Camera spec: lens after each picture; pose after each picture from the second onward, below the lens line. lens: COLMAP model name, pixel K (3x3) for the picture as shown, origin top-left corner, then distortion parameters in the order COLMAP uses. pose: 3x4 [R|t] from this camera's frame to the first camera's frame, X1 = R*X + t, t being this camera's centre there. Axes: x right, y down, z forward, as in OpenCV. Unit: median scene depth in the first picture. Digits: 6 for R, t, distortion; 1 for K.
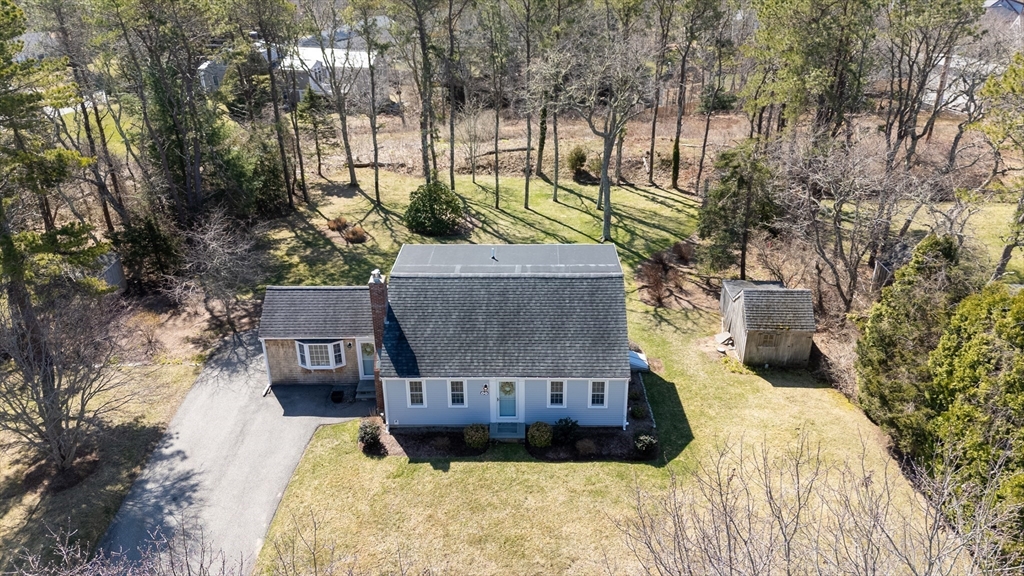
lens RADIAL K [[755.8, 0, 516.2], [0, 755.8, 286.3], [0, 0, 1]] dist [0.070148, -0.063349]
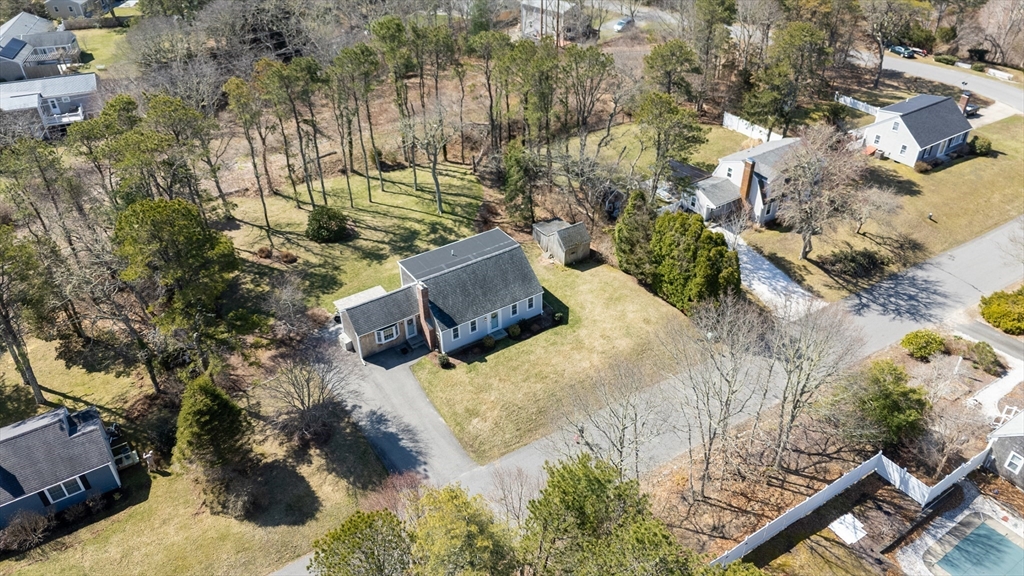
lens RADIAL K [[755.8, 0, 516.2], [0, 755.8, 286.3], [0, 0, 1]] dist [0.070148, -0.063349]
pose [[0.833237, -0.326448, 0.446260, -0.817496], [0.248381, 0.942077, 0.225383, -0.373915], [-0.493988, -0.076955, 0.866057, -0.780558]]
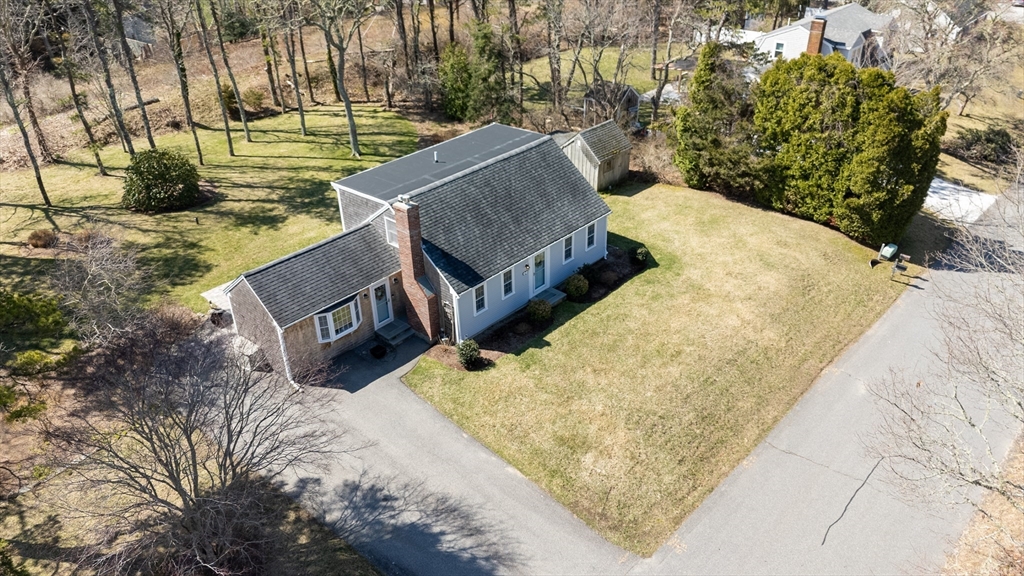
lens RADIAL K [[767.1, 0, 528.6], [0, 767.1, 263.4], [0, 0, 1]] dist [0.005800, -0.003086]
pose [[0.651653, -0.368175, 0.663170, -0.709706], [0.334142, 0.924234, 0.184772, -0.064299], [-0.680953, 0.101185, 0.725303, 0.207069]]
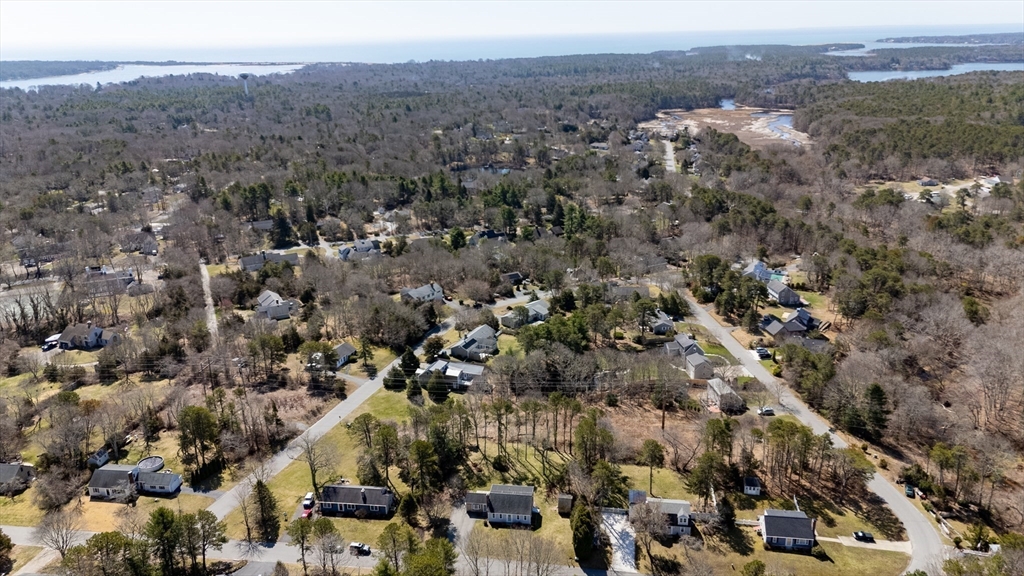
lens RADIAL K [[755.8, 0, 516.2], [0, 755.8, 286.3], [0, 0, 1]] dist [0.070148, -0.063349]
pose [[0.994002, 0.029187, -0.105393, 0.572545], [-0.041459, 0.992360, -0.116199, -0.882401], [0.101197, 0.119872, 0.987618, -4.684657]]
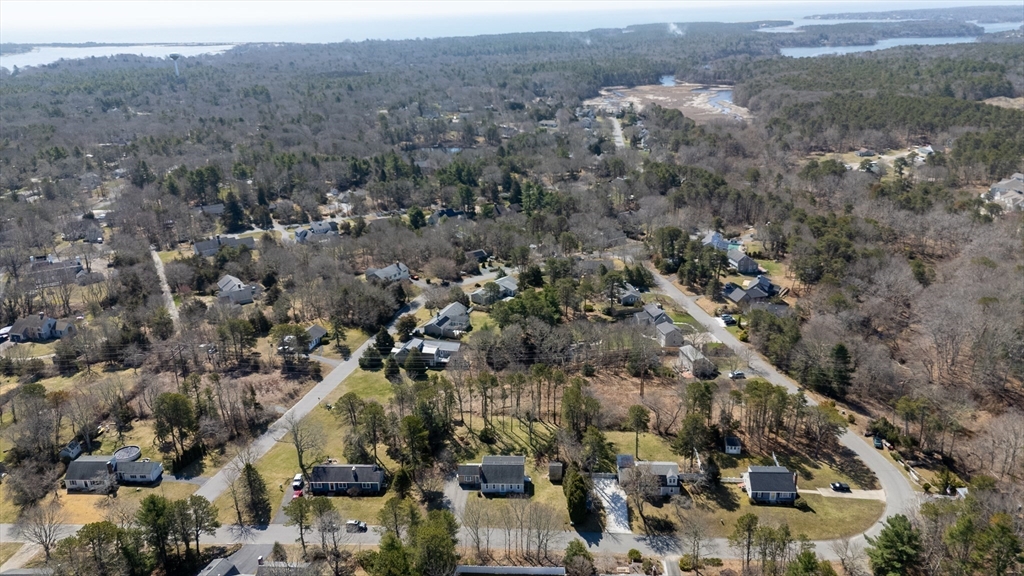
lens RADIAL K [[755.8, 0, 516.2], [0, 755.8, 286.3], [0, 0, 1]] dist [0.070148, -0.063349]
pose [[0.999540, -0.000877, -0.030304, 0.261788], [-0.001946, 0.995662, -0.093021, -0.810043], [0.030254, 0.093037, 0.995203, -4.729169]]
